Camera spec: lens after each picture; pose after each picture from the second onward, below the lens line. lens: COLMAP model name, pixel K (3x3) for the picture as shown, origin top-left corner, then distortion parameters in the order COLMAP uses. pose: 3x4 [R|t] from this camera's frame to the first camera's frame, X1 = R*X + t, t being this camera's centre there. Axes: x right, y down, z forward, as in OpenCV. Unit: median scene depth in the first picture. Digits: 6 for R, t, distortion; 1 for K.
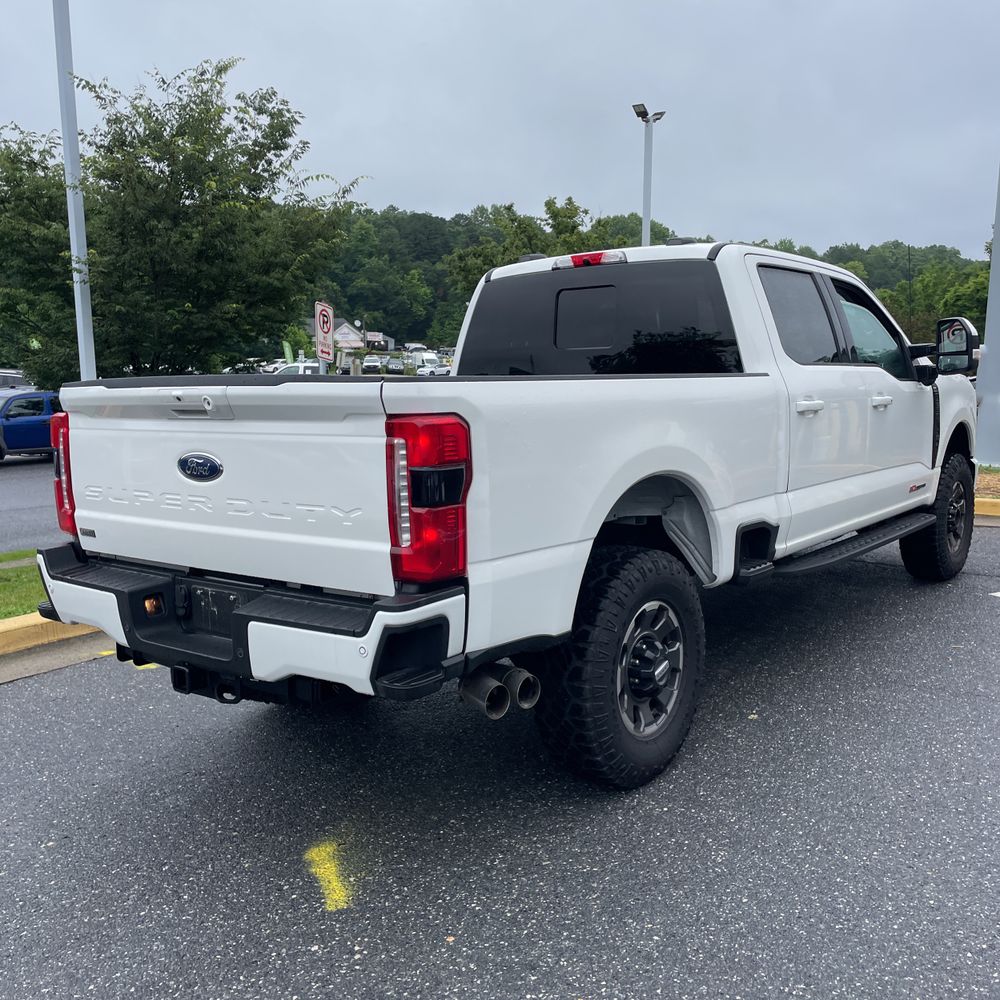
lens RADIAL K [[995.1, 0, 507.1], [0, 995.1, 503.9], [0, 0, 1]] dist [0.104286, -0.142583]
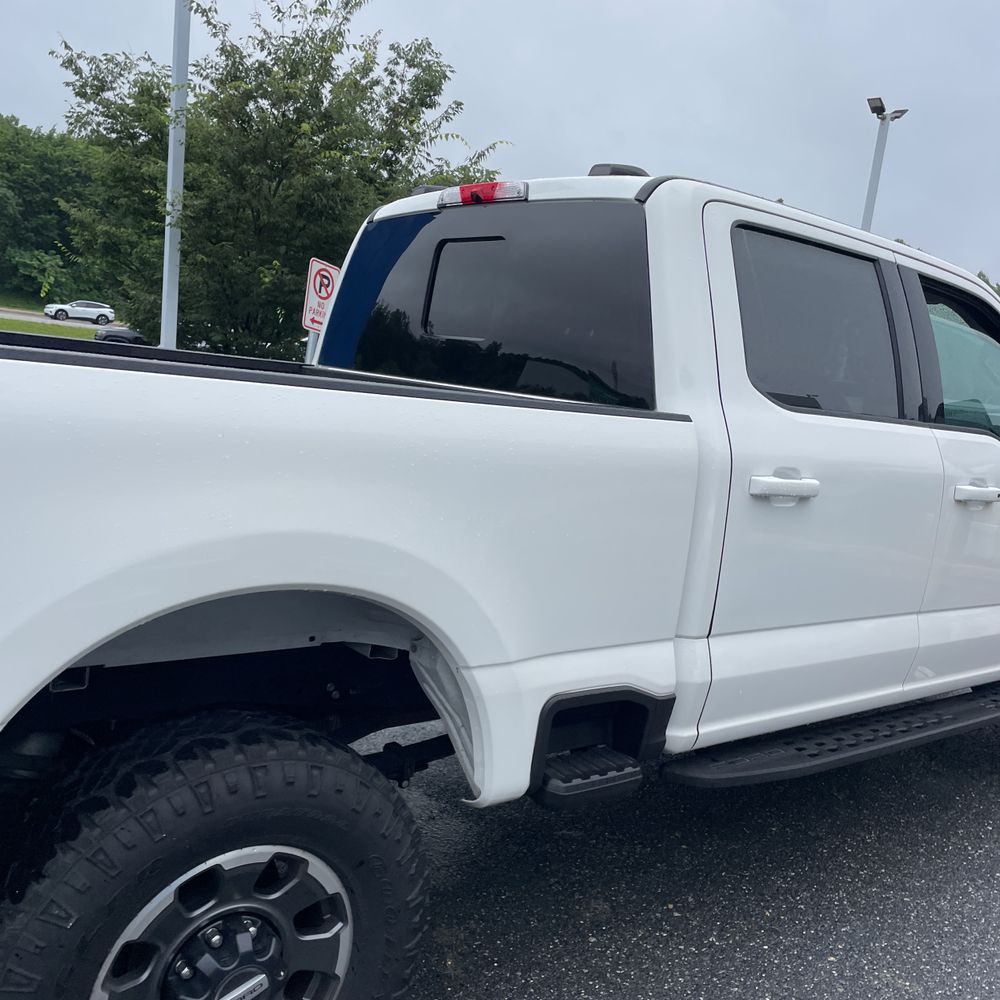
lens RADIAL K [[995.1, 0, 507.1], [0, 995.1, 503.9], [0, 0, 1]] dist [0.104286, -0.142583]
pose [[0.966274, 0.154076, -0.206340, 0.252595], [-0.154850, 0.987859, 0.012491, -0.067413], [0.205759, 0.019882, 0.978401, 0.407558]]
